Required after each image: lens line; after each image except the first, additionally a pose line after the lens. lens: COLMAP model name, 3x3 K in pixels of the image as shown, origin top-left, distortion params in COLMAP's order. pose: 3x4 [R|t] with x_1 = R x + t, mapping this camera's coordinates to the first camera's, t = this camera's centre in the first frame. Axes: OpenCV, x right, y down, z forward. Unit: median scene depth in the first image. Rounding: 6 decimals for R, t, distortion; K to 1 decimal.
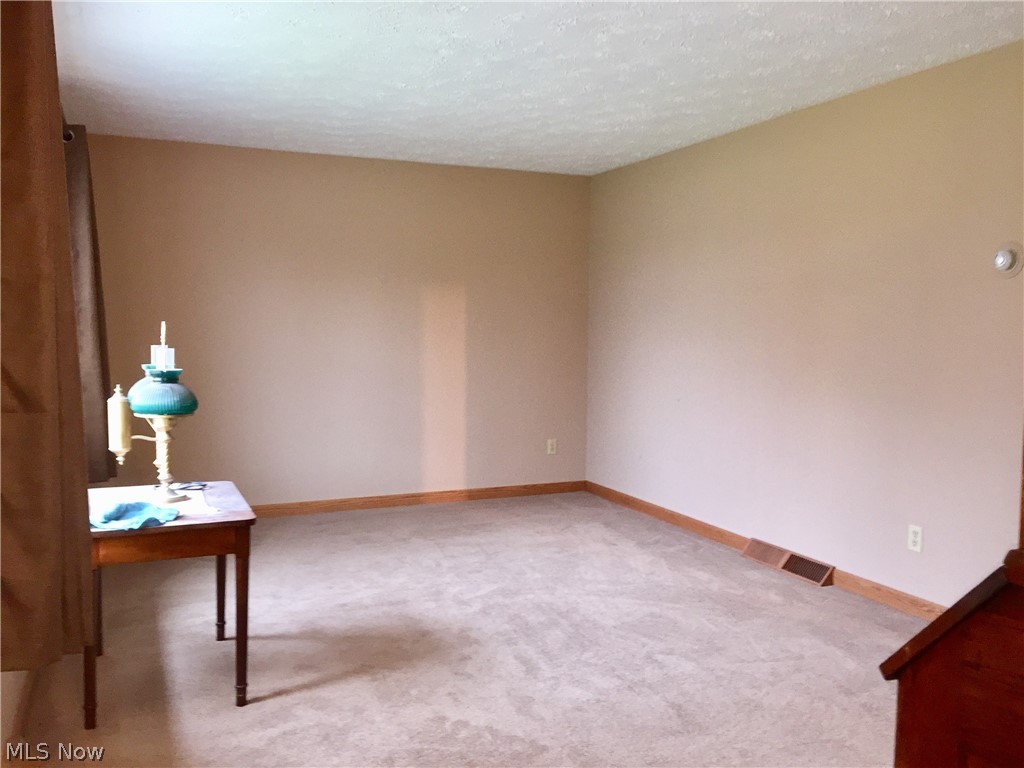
lens RADIAL K [[878.7, 0, 519.7], [0, 878.7, 380.2], [0, 0, 1]] dist [0.081119, -0.119665]
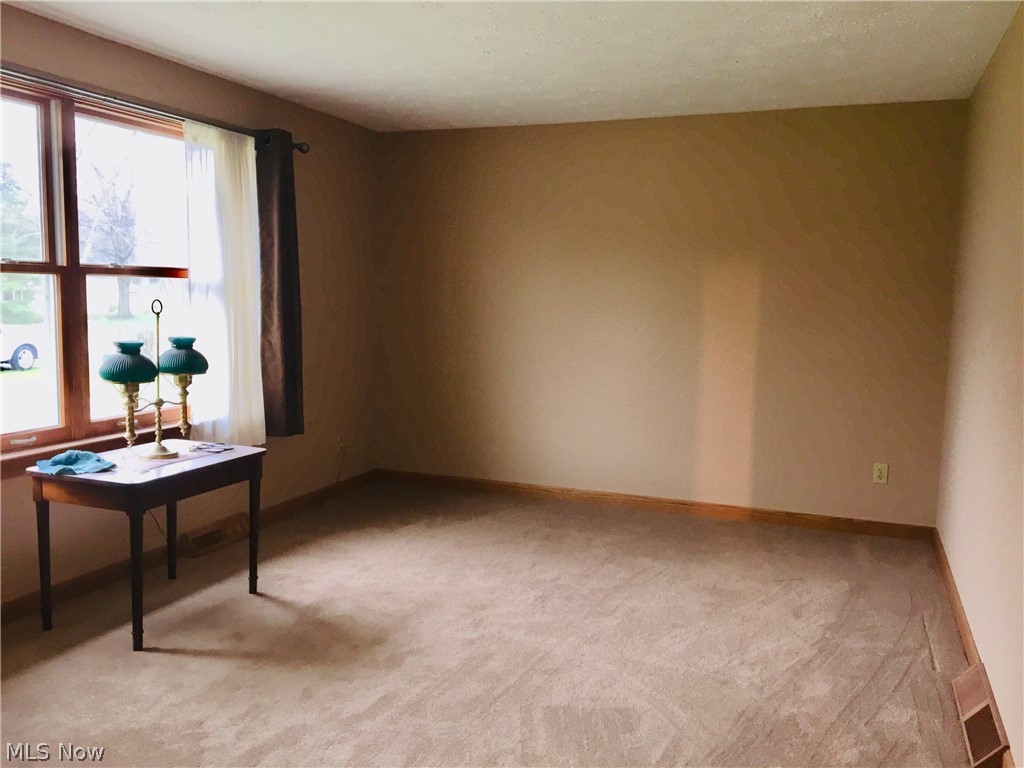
lens RADIAL K [[878.7, 0, 519.7], [0, 878.7, 380.2], [0, 0, 1]] dist [0.081119, -0.119665]
pose [[0.707314, 0.078039, -0.702578, 0.550369], [-0.060659, 0.996922, 0.049665, -0.035852], [0.704292, 0.007489, 0.709871, 0.394467]]
